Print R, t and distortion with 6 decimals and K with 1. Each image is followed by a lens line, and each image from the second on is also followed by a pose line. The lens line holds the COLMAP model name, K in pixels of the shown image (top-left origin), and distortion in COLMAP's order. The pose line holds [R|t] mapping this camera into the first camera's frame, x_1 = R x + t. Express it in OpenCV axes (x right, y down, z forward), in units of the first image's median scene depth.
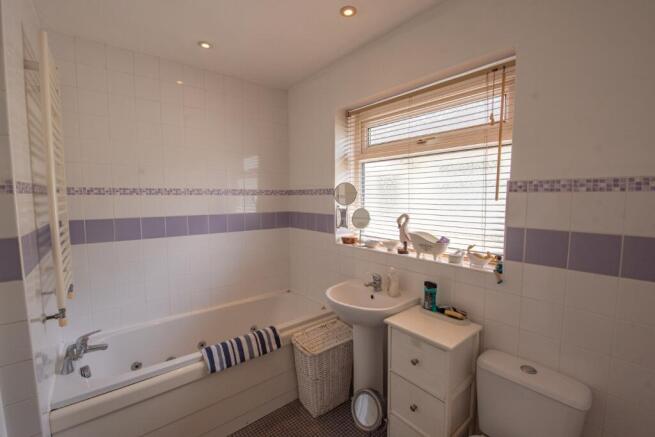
lens RADIAL K [[283.2, 0, 327.5], [0, 283.2, 218.5], [0, 0, 1]] dist [-0.002043, -0.000335]
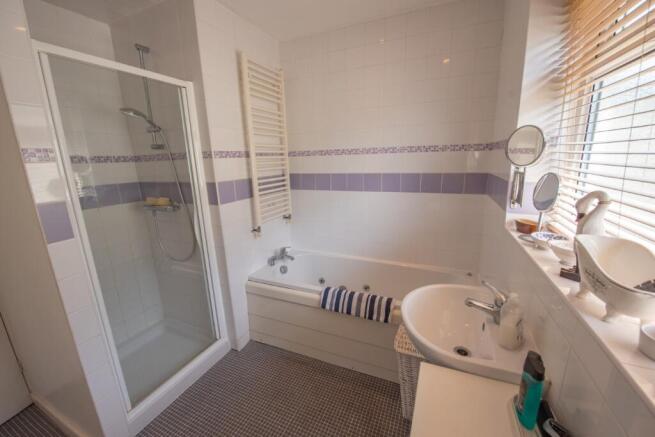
lens RADIAL K [[269.3, 0, 327.5], [0, 269.3, 218.5], [0, 0, 1]] dist [0.000679, -0.000067]
pose [[0.454433, 0.187763, -0.870767, 0.445501], [-0.040202, 0.980860, 0.190521, -0.036115], [0.889873, -0.051572, 0.453284, 0.446881]]
